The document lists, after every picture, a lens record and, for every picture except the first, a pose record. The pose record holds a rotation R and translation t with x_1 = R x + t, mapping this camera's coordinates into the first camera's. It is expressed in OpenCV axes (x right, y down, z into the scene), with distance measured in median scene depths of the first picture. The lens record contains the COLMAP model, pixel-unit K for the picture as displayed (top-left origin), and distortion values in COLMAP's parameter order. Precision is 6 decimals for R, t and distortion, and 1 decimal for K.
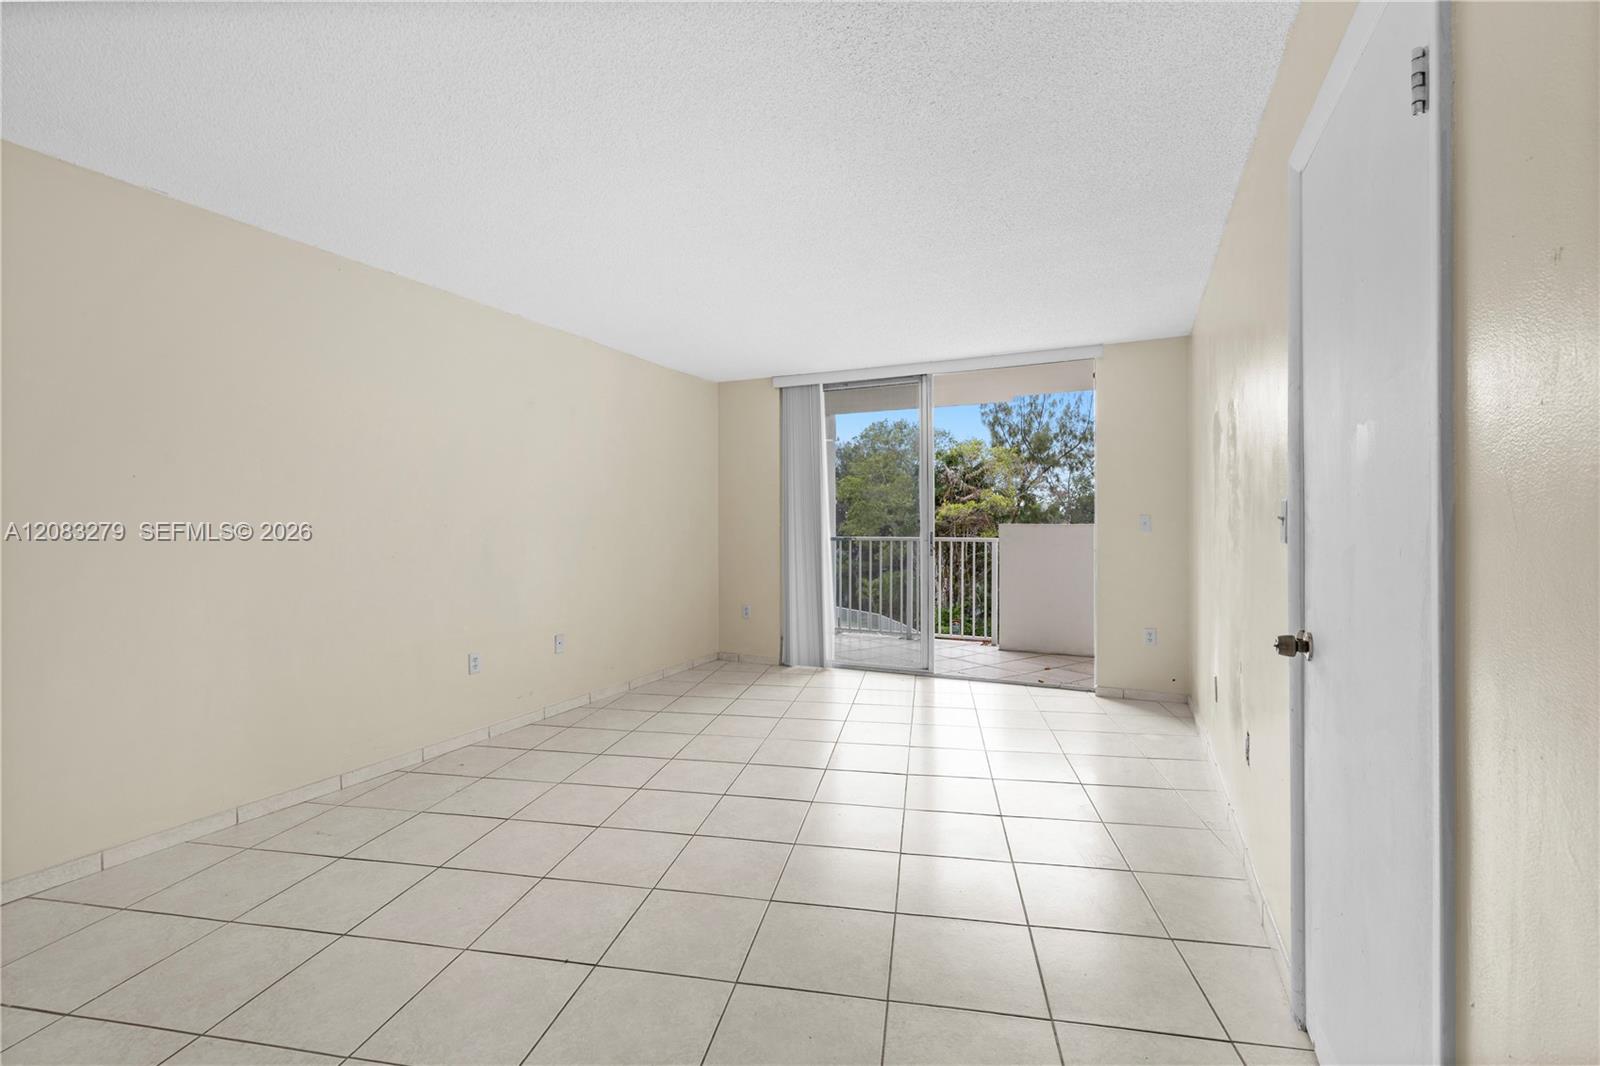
lens RADIAL K [[691.3, 0, 801.9], [0, 691.3, 525.3], [0, 0, 1]] dist [-0.000817, 0.002520]
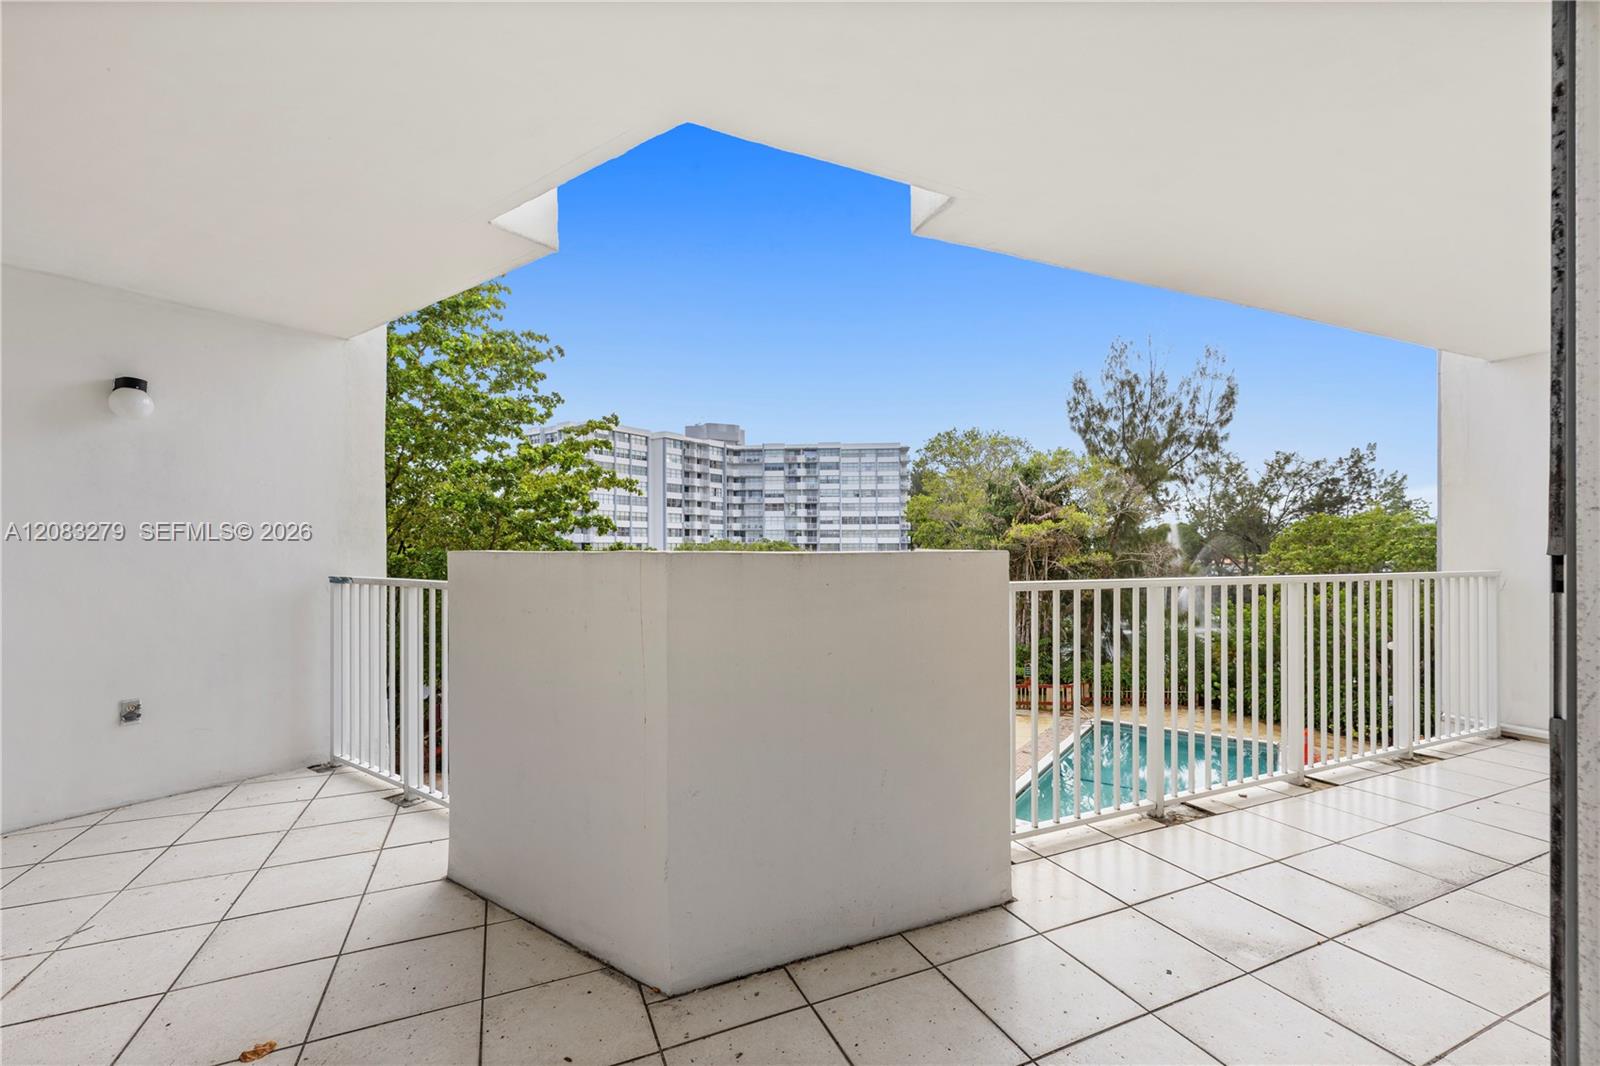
lens RADIAL K [[691.3, 0, 806.3], [0, 691.3, 548.5], [0, 0, 1]] dist [-0.000817, 0.002520]
pose [[0.985052, -0.003327, -0.172227, 0.085553], [0.003027, 0.999993, -0.002009, -0.000271], [0.172232, 0.001458, 0.985055, 0.103207]]
